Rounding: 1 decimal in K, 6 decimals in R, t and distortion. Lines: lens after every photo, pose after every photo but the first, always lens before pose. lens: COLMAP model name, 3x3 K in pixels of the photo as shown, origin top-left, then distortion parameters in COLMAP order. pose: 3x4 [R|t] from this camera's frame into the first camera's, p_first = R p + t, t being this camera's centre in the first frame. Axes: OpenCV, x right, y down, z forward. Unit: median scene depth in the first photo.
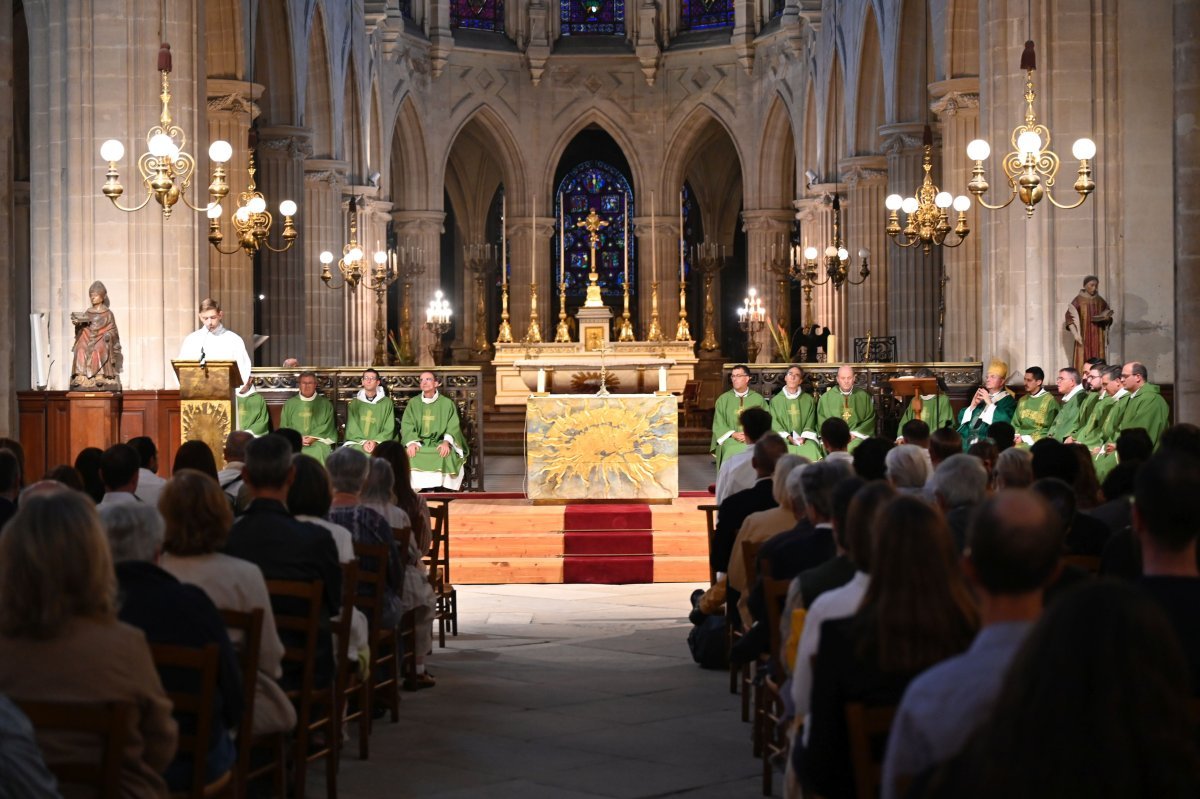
lens RADIAL K [[2396.7, 0, 600.4], [0, 2396.7, 396.6], [0, 0, 1]] dist [-0.039718, 0.000000]
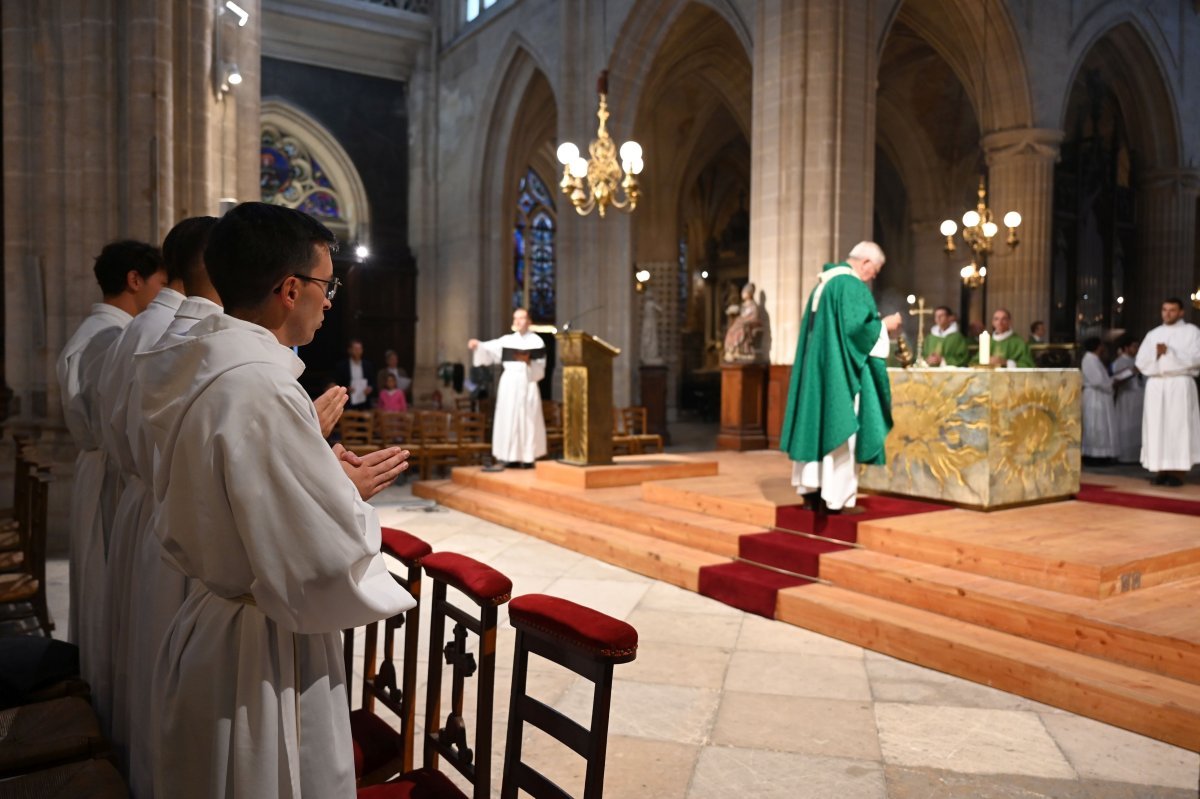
lens RADIAL K [[919.9, 0, 603.5], [0, 919.9, 402.3], [0, 0, 1]] dist [-0.000503, -0.001823]
pose [[0.527978, 0.042150, -0.848212, 0.109650], [-0.018732, 0.999103, 0.037989, 0.000623], [0.849052, -0.004169, 0.528294, 0.384053]]
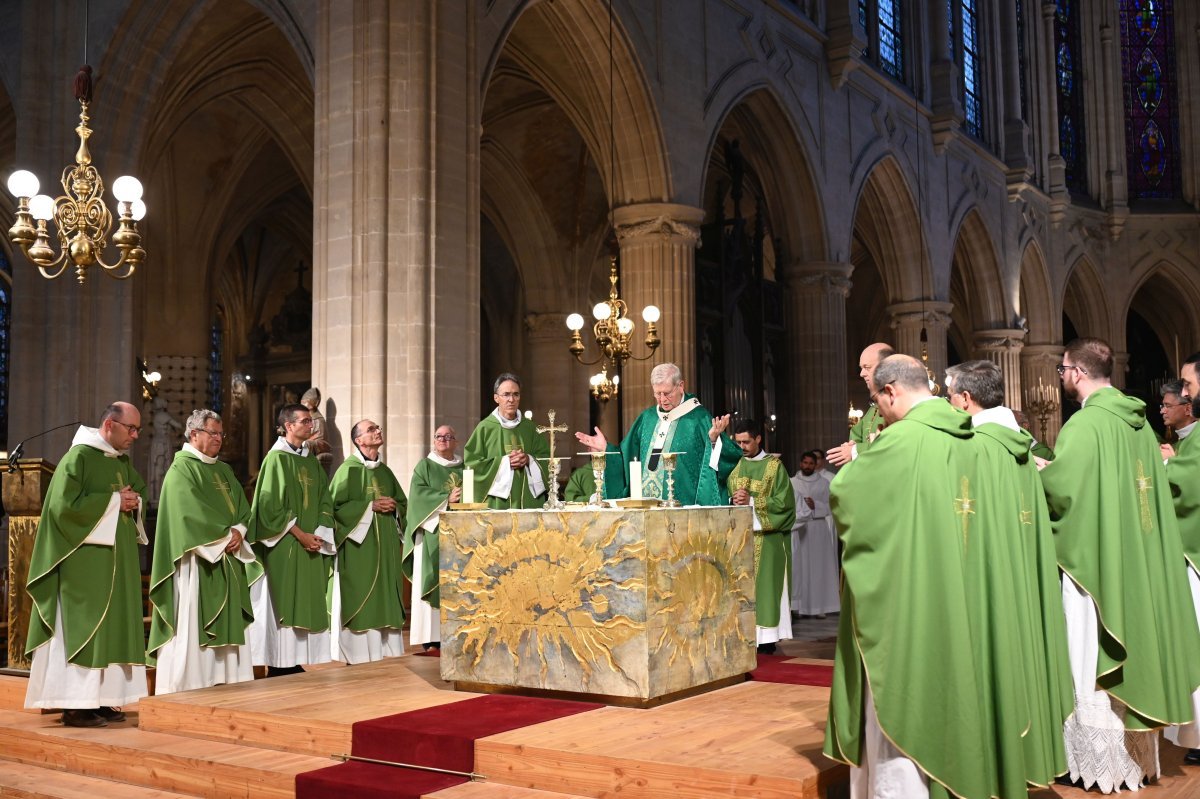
lens RADIAL K [[1253.9, 0, 605.4], [0, 1253.9, 408.5], [0, 0, 1]] dist [0.005794, 0.000000]
pose [[0.807978, -0.048740, -0.587194, 0.100168], [0.001124, 0.996698, -0.081184, 0.000046], [0.589212, 0.064935, 0.805365, 0.392849]]
